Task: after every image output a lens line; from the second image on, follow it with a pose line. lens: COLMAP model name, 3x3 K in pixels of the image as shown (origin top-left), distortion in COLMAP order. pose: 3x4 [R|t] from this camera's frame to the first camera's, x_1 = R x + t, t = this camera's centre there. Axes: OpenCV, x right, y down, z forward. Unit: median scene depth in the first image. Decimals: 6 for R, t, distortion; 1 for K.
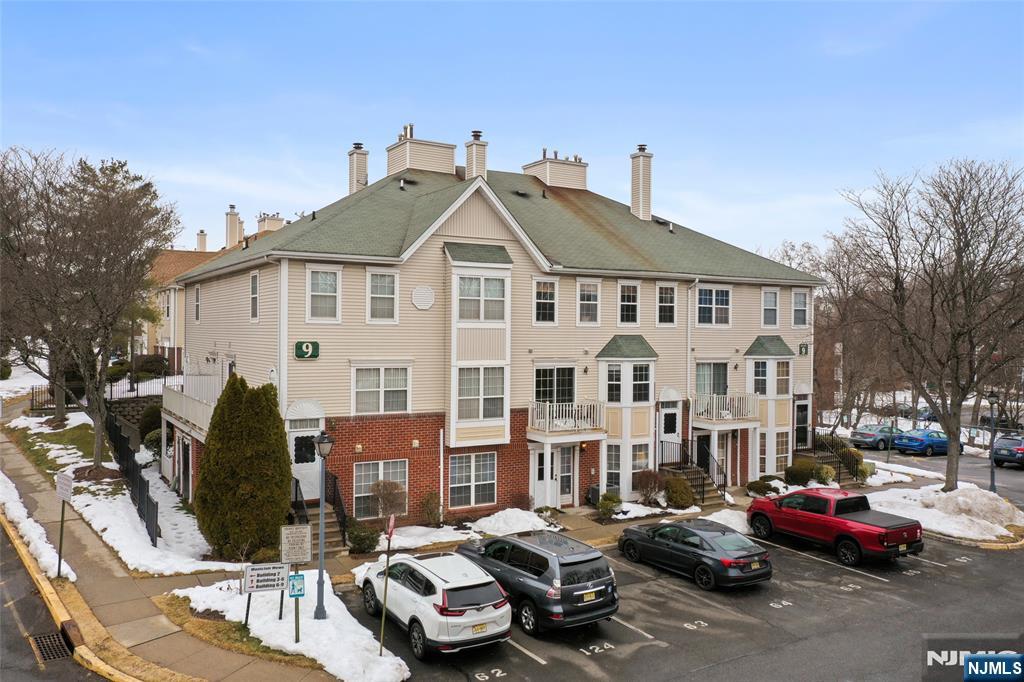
lens RADIAL K [[797.9, 0, 511.5], [0, 797.9, 338.6], [0, 0, 1]] dist [0.009630, -0.003511]
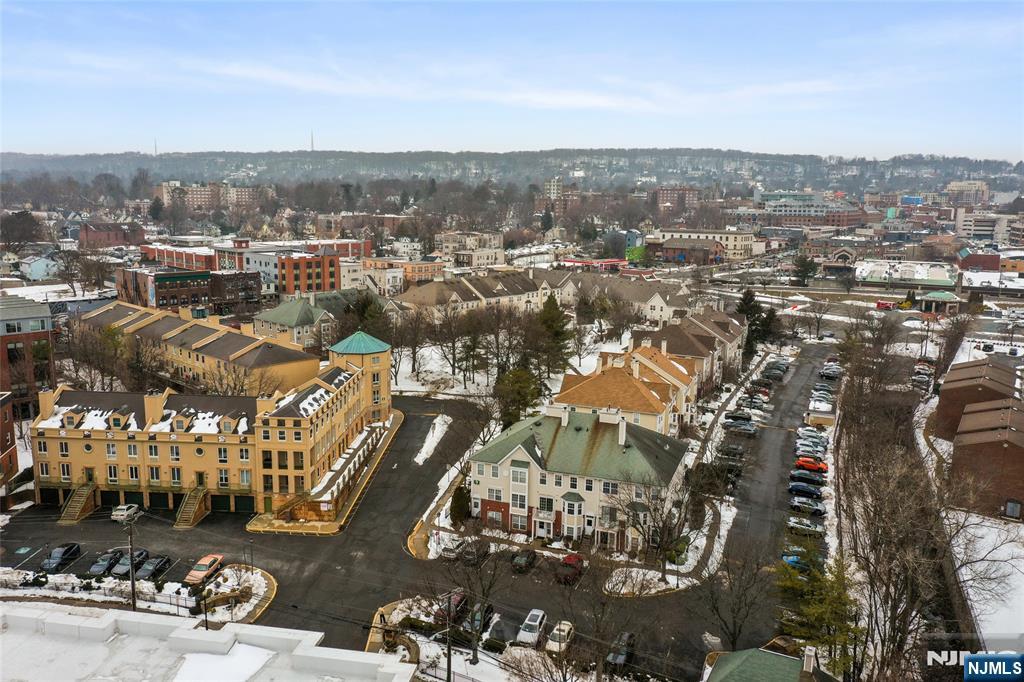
lens RADIAL K [[797.9, 0, 511.5], [0, 797.9, 339.5], [0, 0, 1]] dist [0.009630, -0.003511]
pose [[0.611949, 0.145637, -0.777373, 2.566190], [-0.010548, 0.984315, 0.176103, -1.251445], [0.790827, -0.099567, 0.603886, -1.111422]]
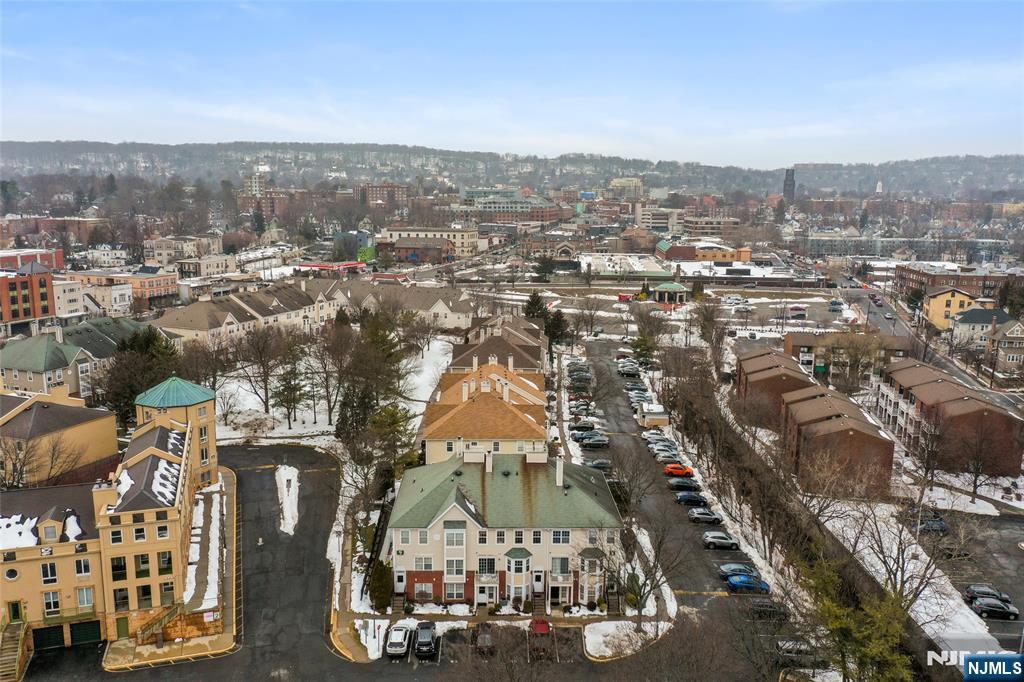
lens RADIAL K [[797.9, 0, 511.6], [0, 797.9, 341.9], [0, 0, 1]] dist [0.009630, -0.003511]
pose [[0.862949, 0.096919, -0.495909, 1.571598], [-0.005929, 0.983307, 0.181858, -1.329529], [0.505257, -0.153994, 0.849118, -1.375481]]
